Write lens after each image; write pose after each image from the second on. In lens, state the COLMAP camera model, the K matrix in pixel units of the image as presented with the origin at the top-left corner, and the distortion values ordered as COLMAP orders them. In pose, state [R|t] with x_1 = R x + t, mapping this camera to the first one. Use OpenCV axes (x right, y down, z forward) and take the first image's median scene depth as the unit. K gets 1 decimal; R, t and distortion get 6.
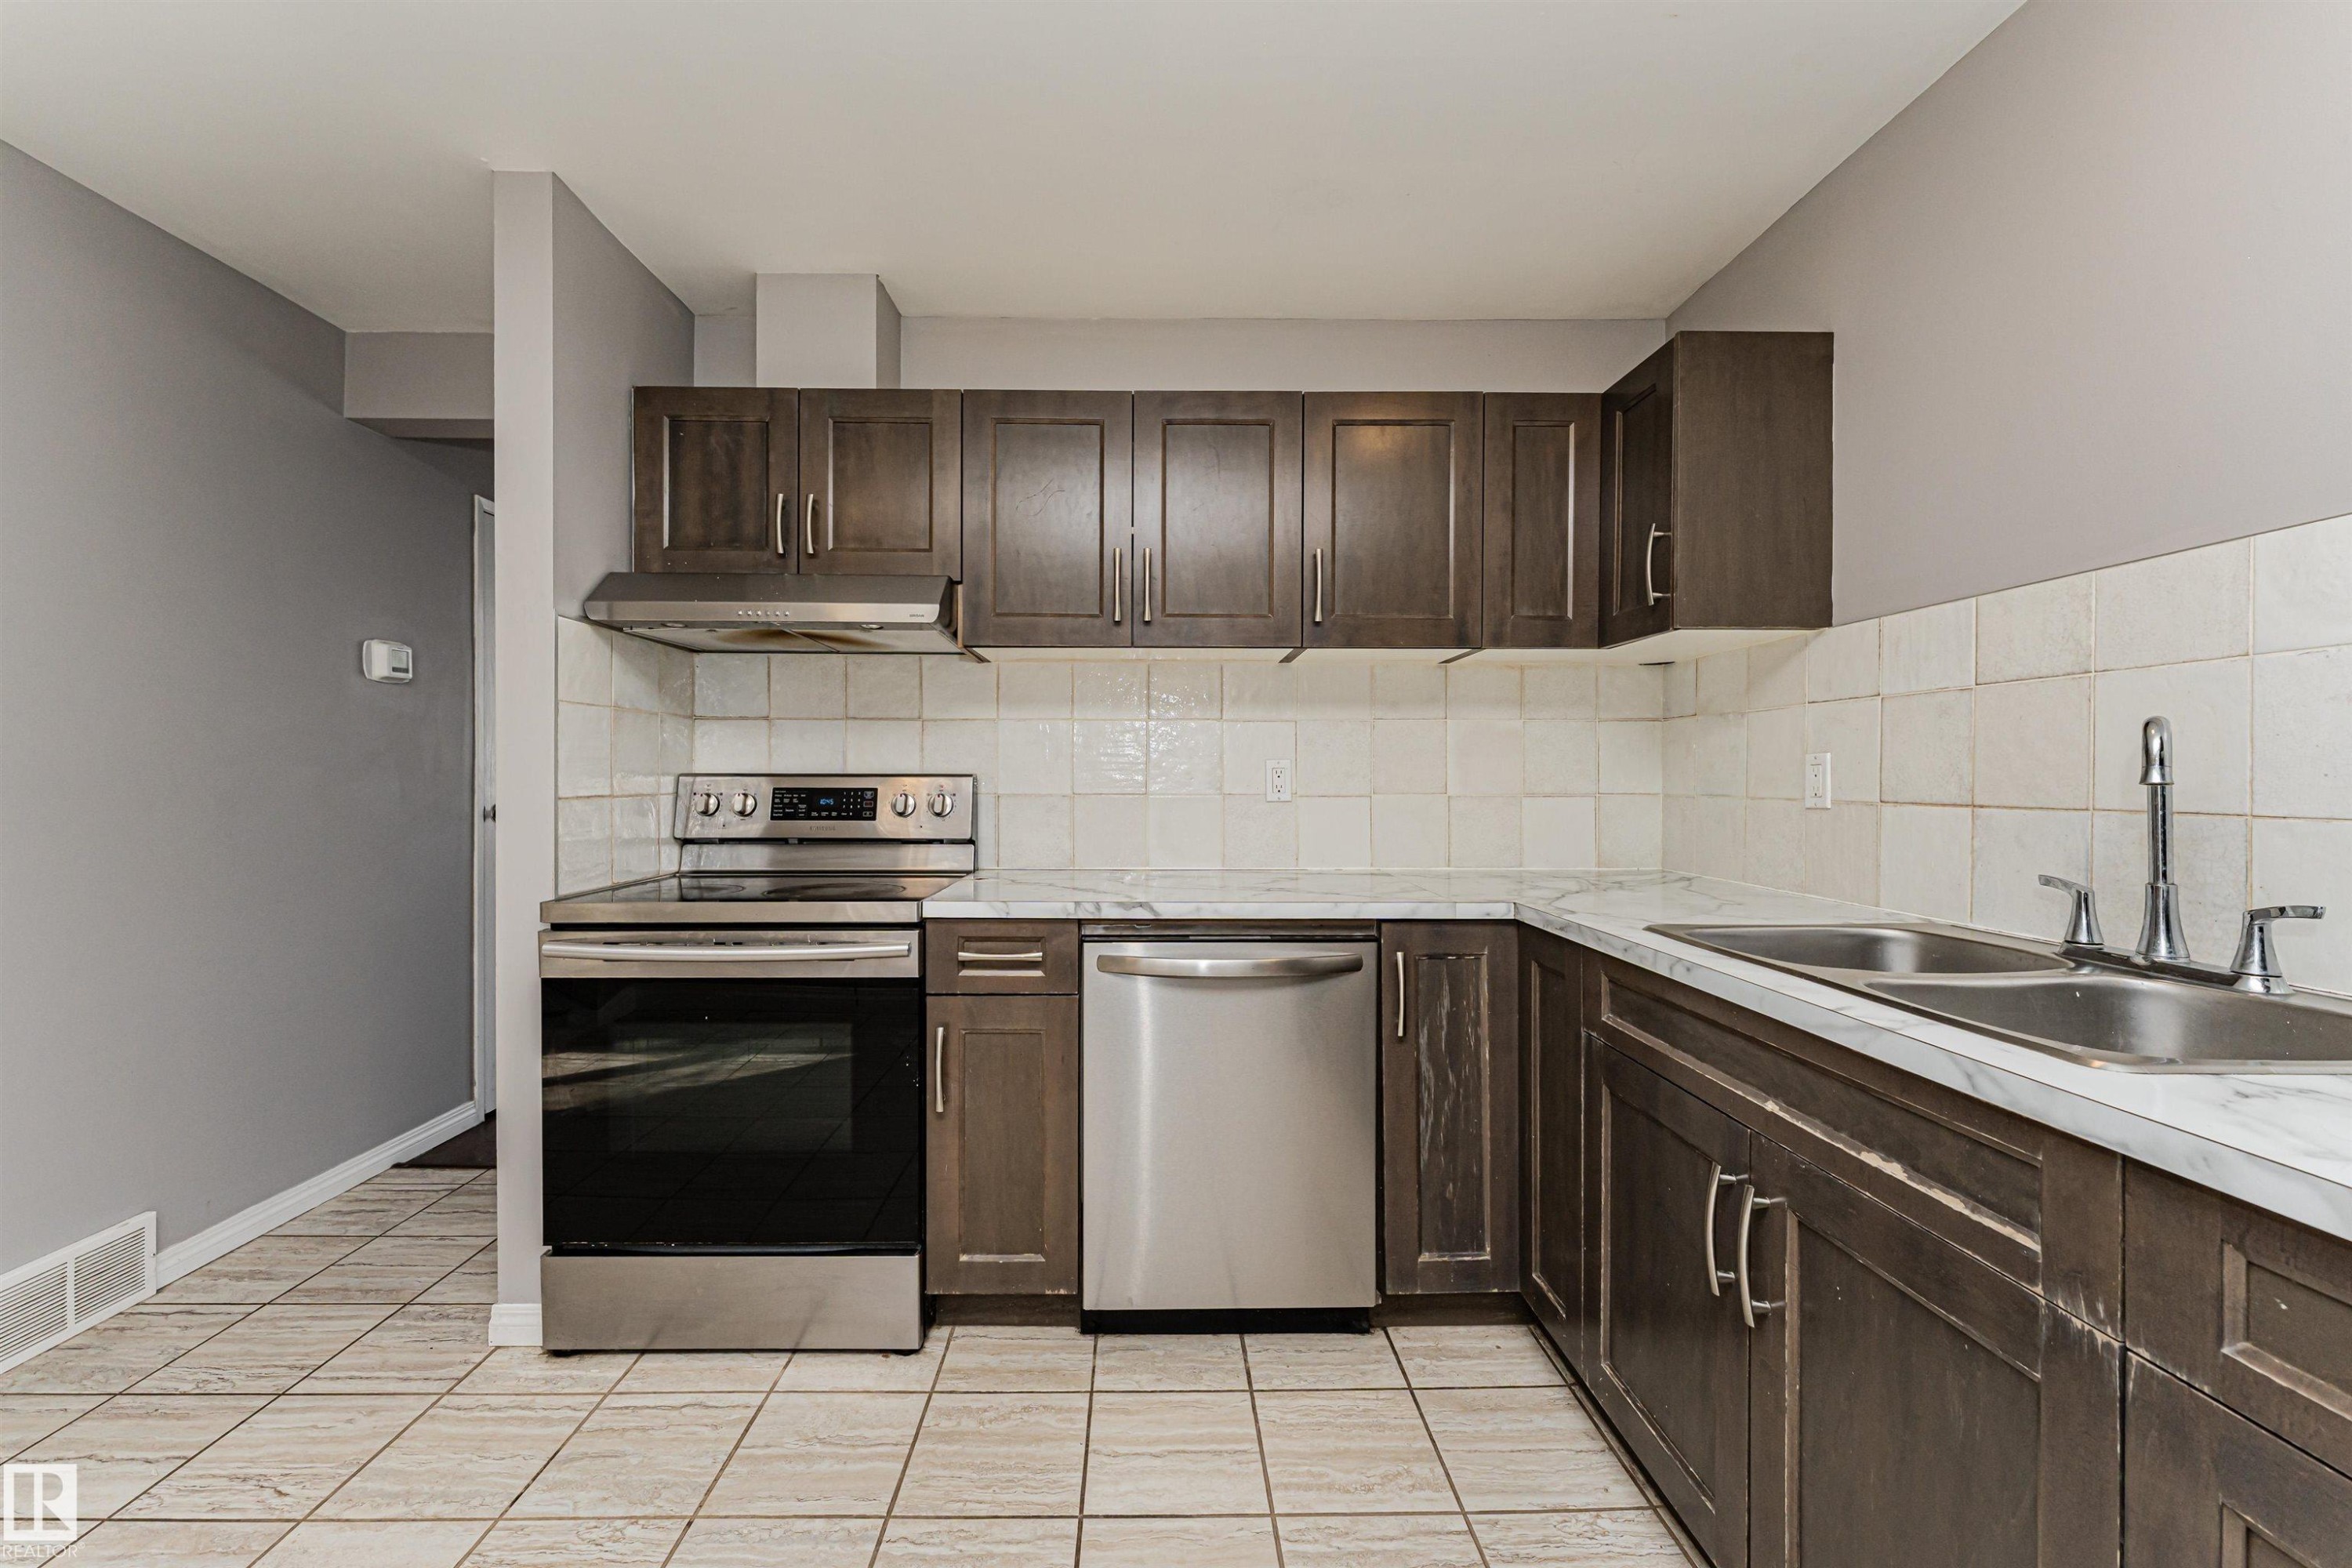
lens RADIAL K [[959.0, 0, 1143.1], [0, 959.0, 782.8], [0, 0, 1]] dist [0.000182, -0.000197]
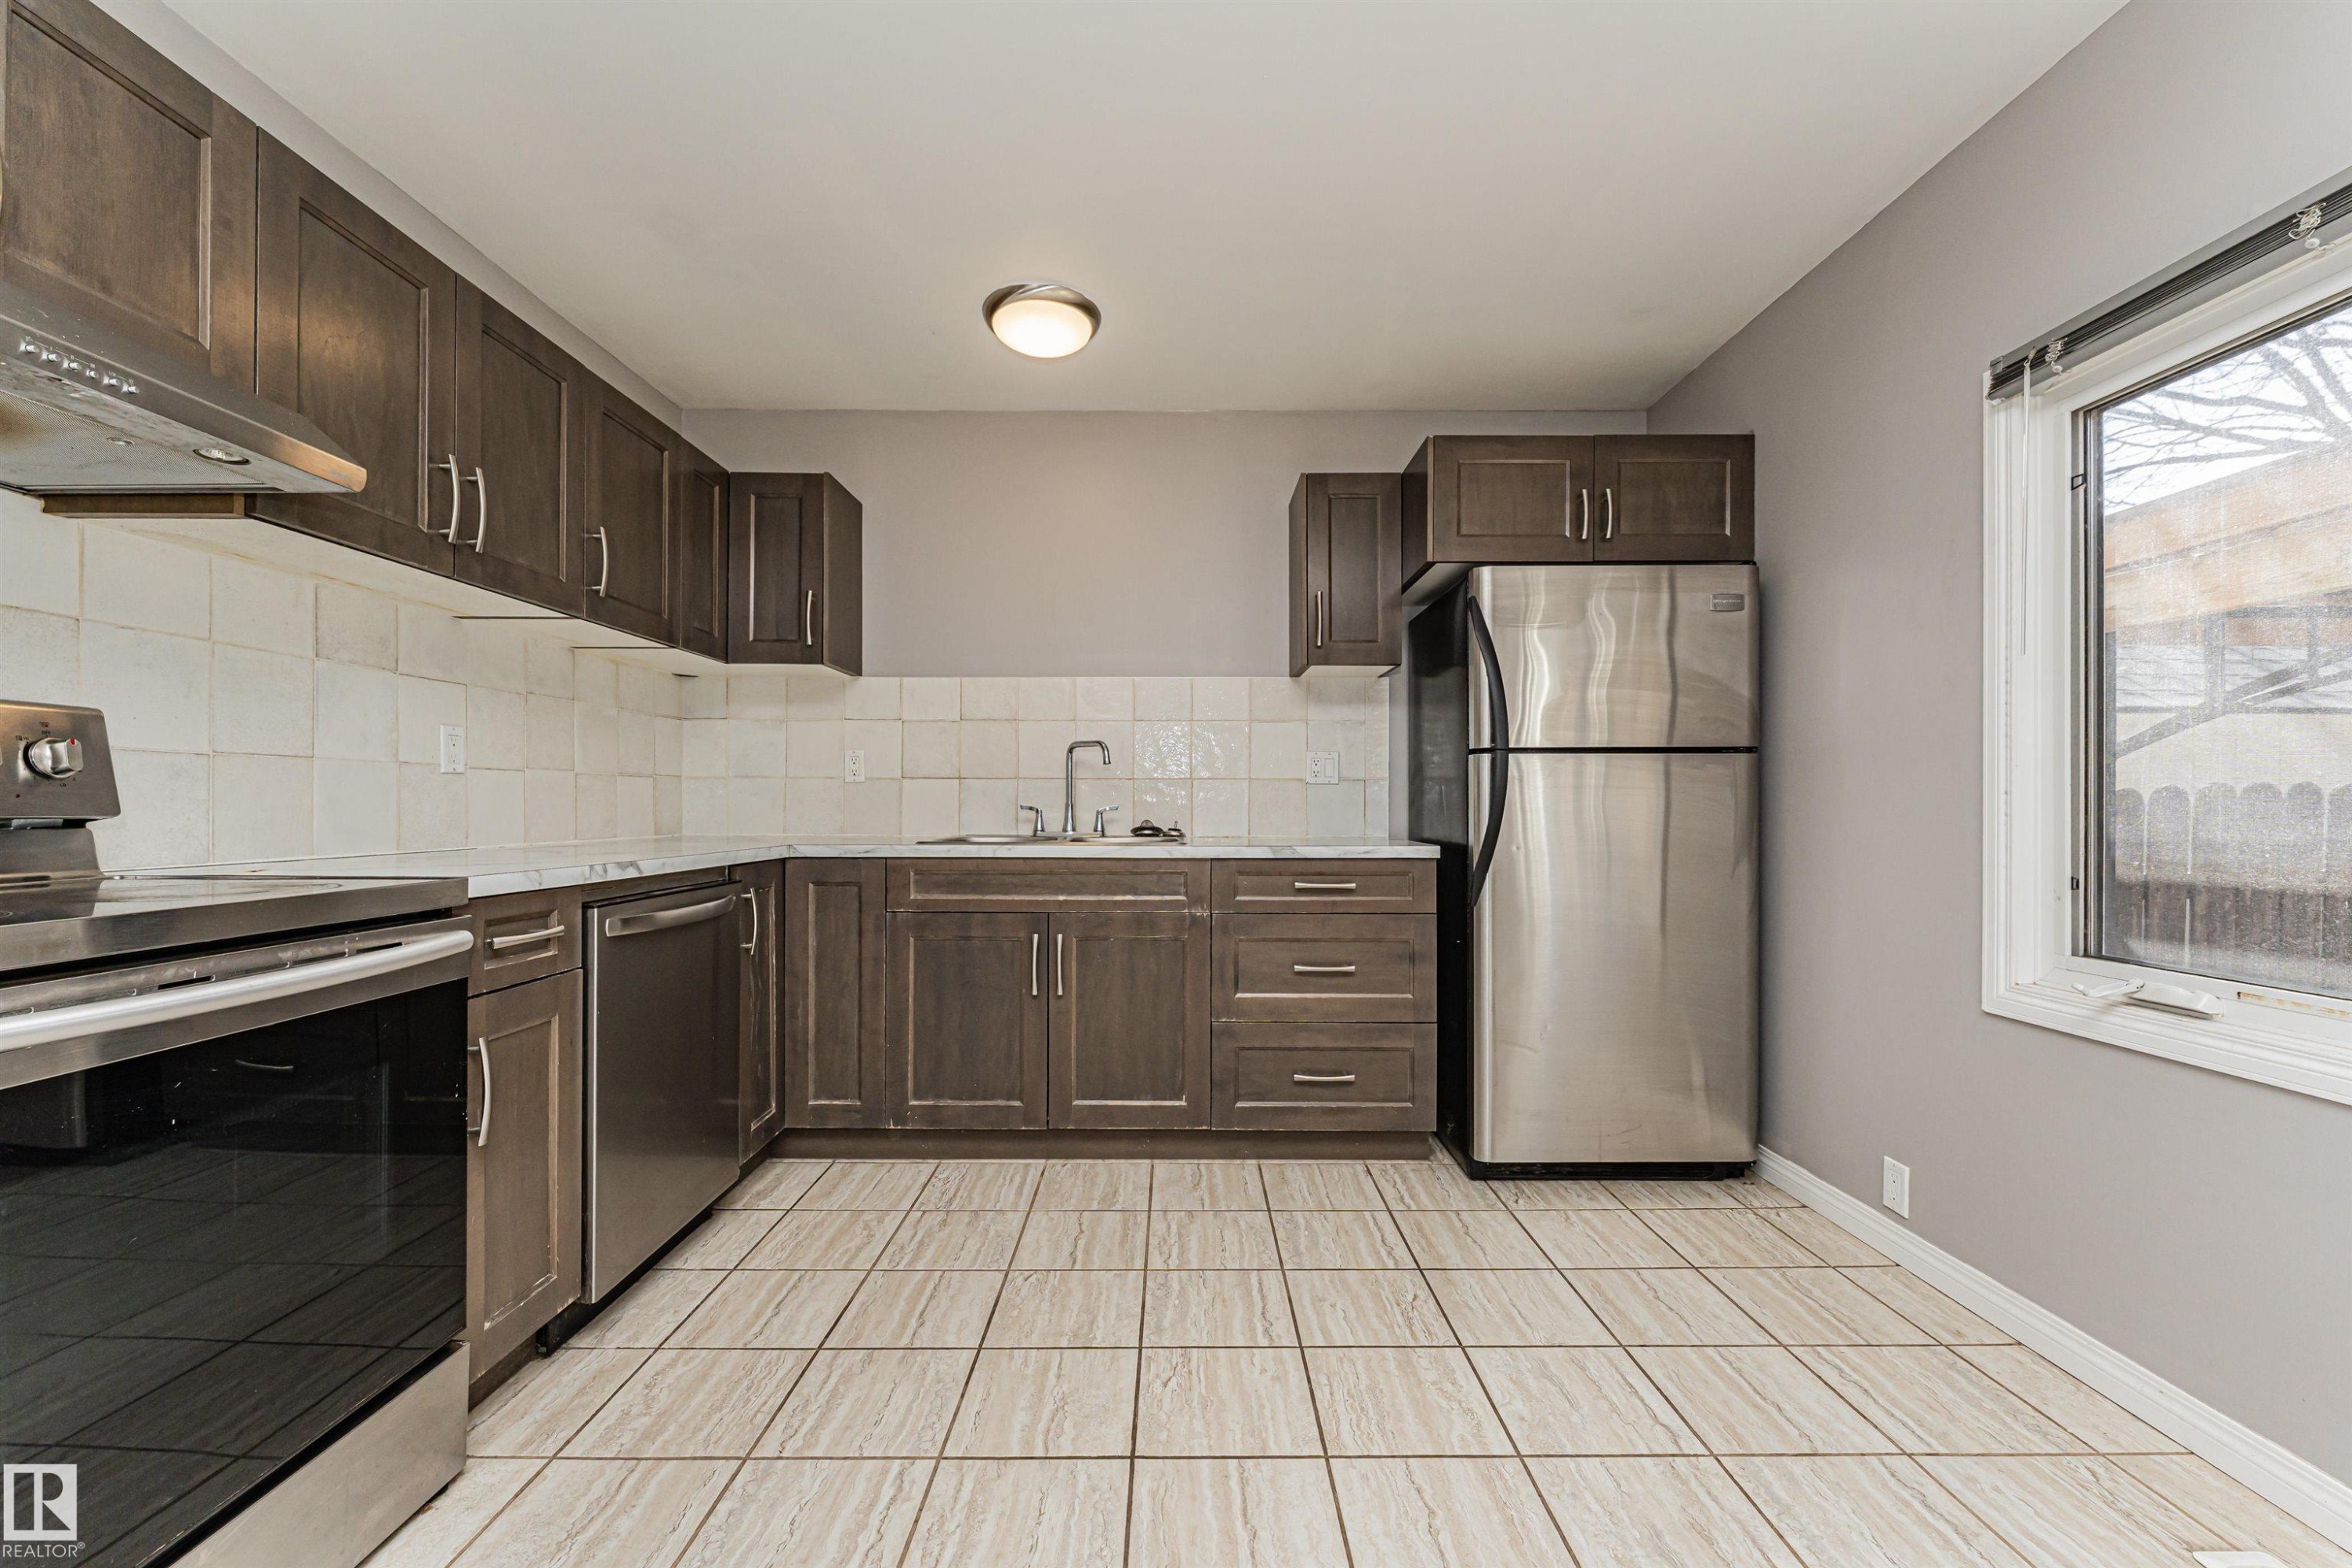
lens RADIAL K [[1047.0, 0, 1159.7], [0, 1047.0, 806.5], [0, 0, 1]] dist [0.001908, -0.000155]
pose [[-0.010703, 0.003396, 0.999937, -0.933909], [0.005155, 0.999981, -0.003341, 0.064156], [-0.999929, 0.005119, -0.010720, 0.396352]]
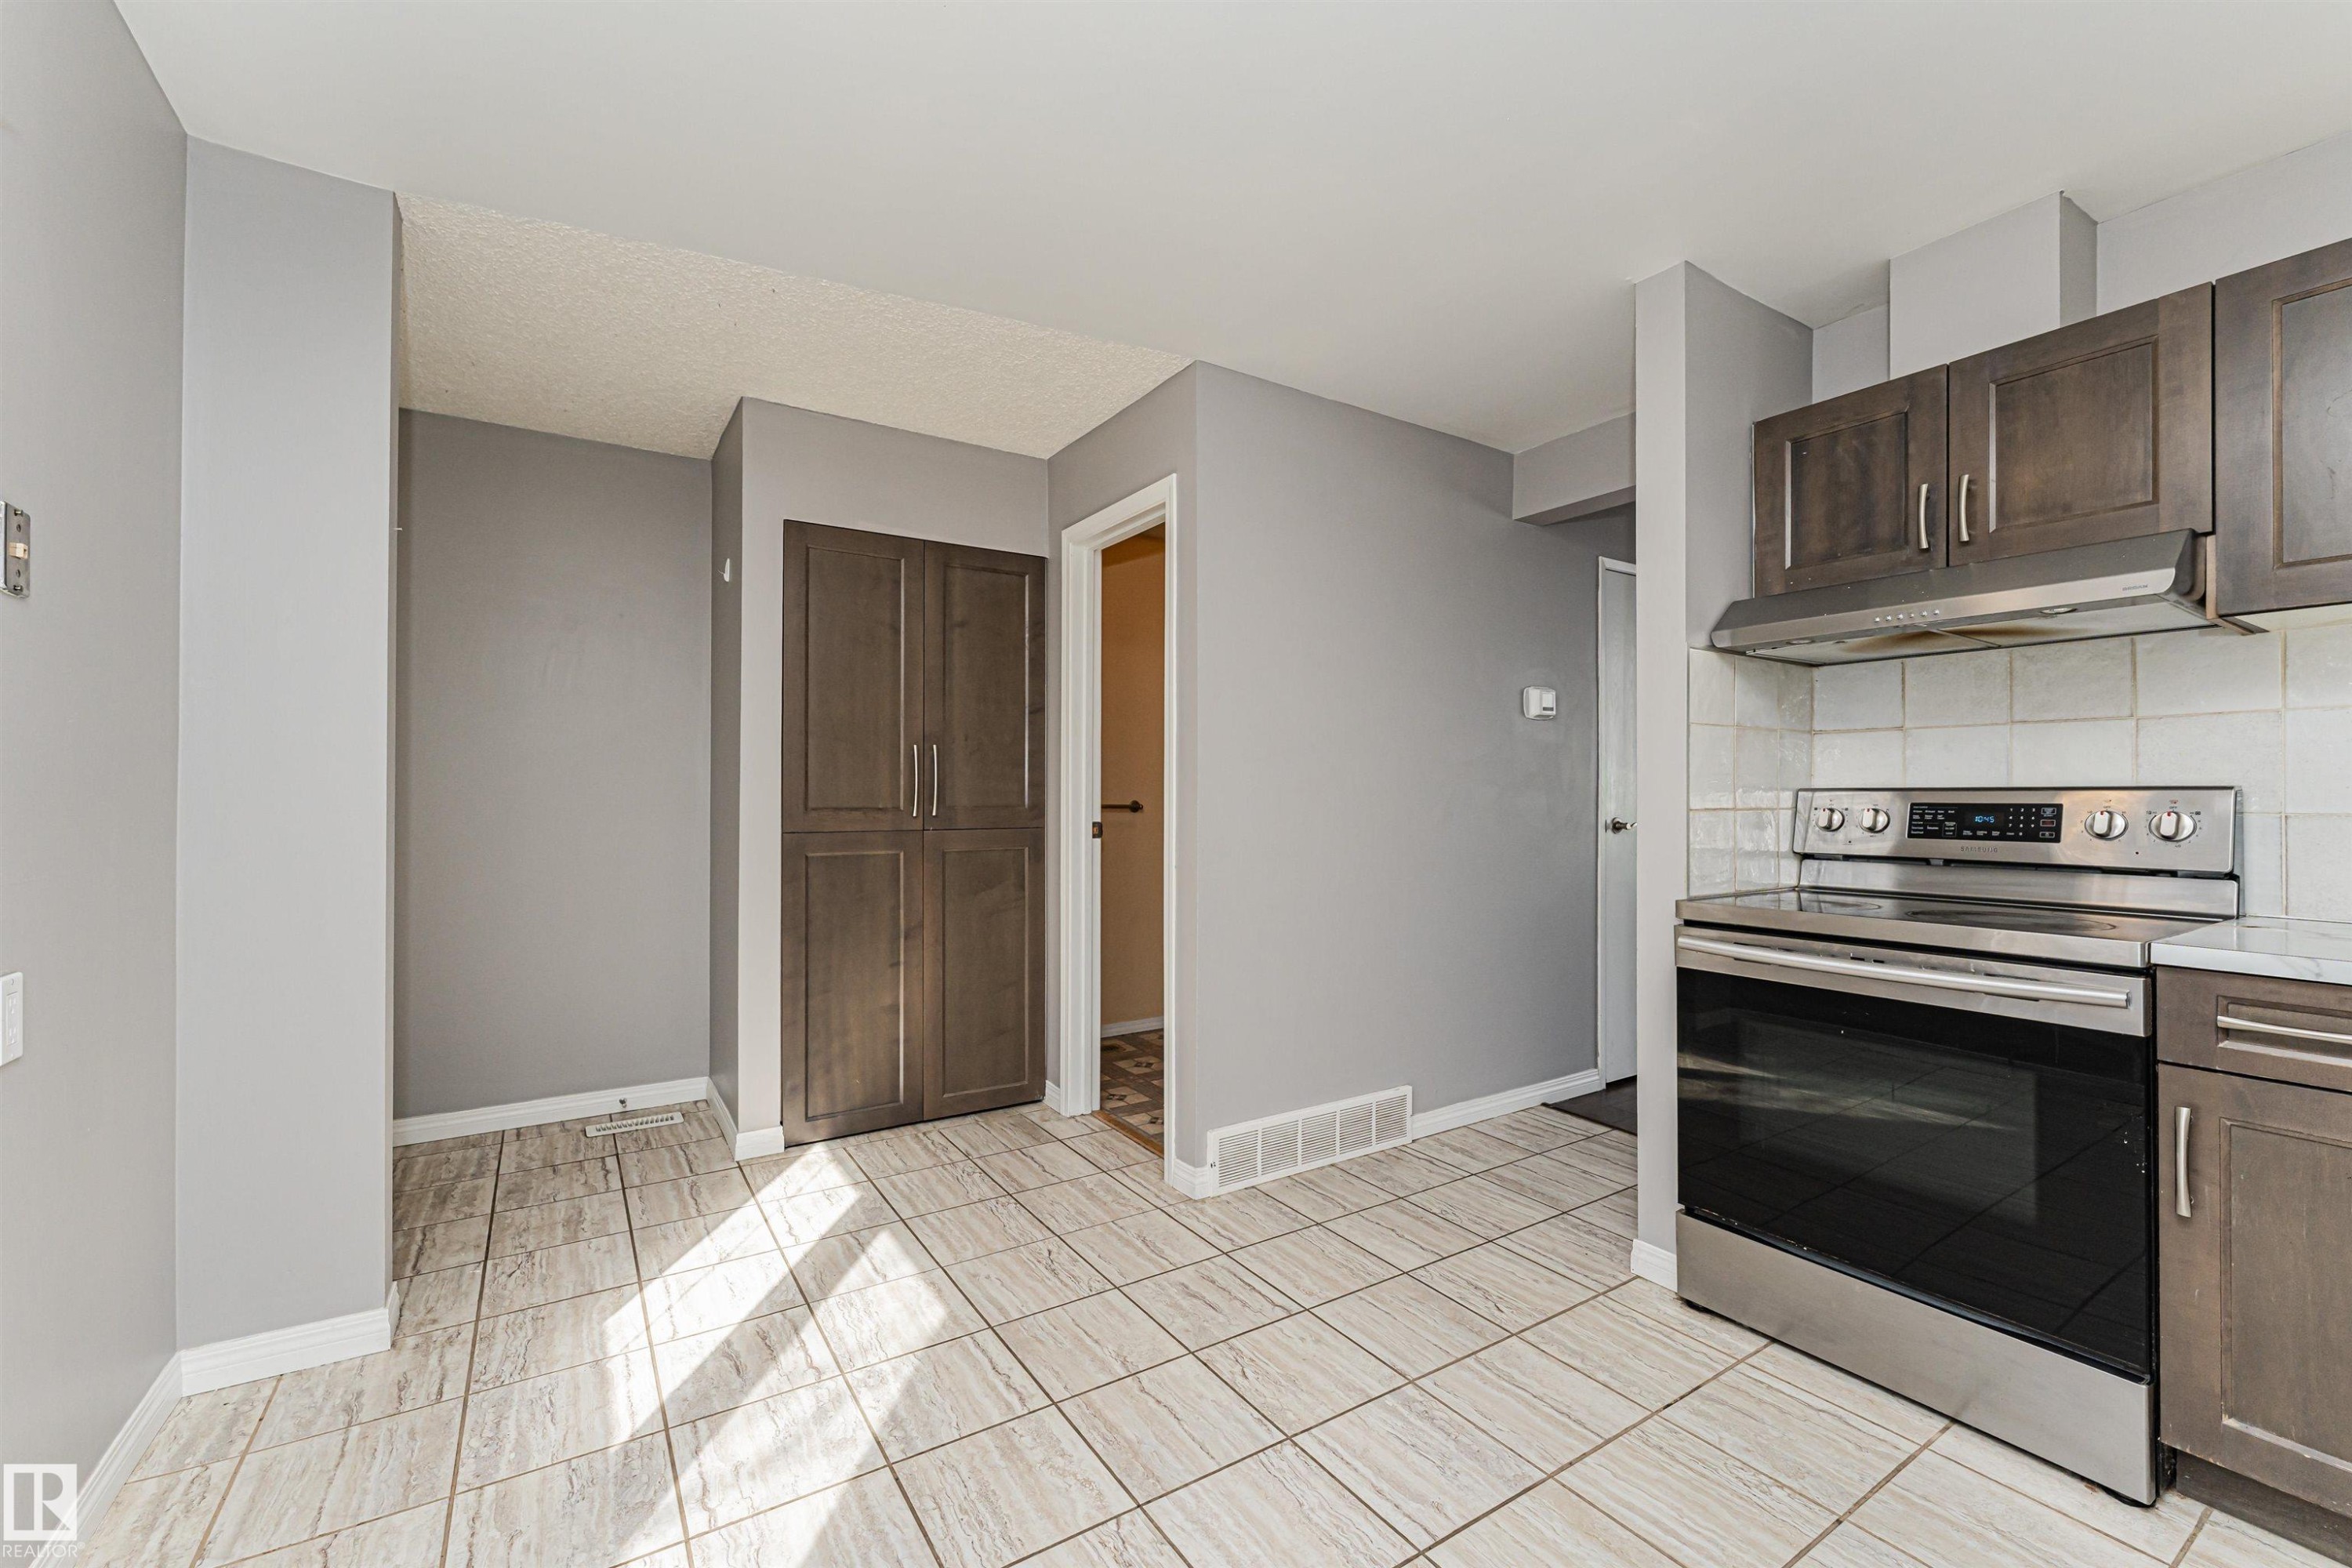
lens RADIAL K [[933.7, 0, 1173.4], [0, 933.7, 789.0], [0, 0, 1]] dist [-0.000323, -0.000248]
pose [[0.534387, -0.007113, -0.845210, -0.006280], [-0.007785, 0.999881, -0.013337, 0.010661], [0.845204, 0.013707, 0.534268, -0.092889]]
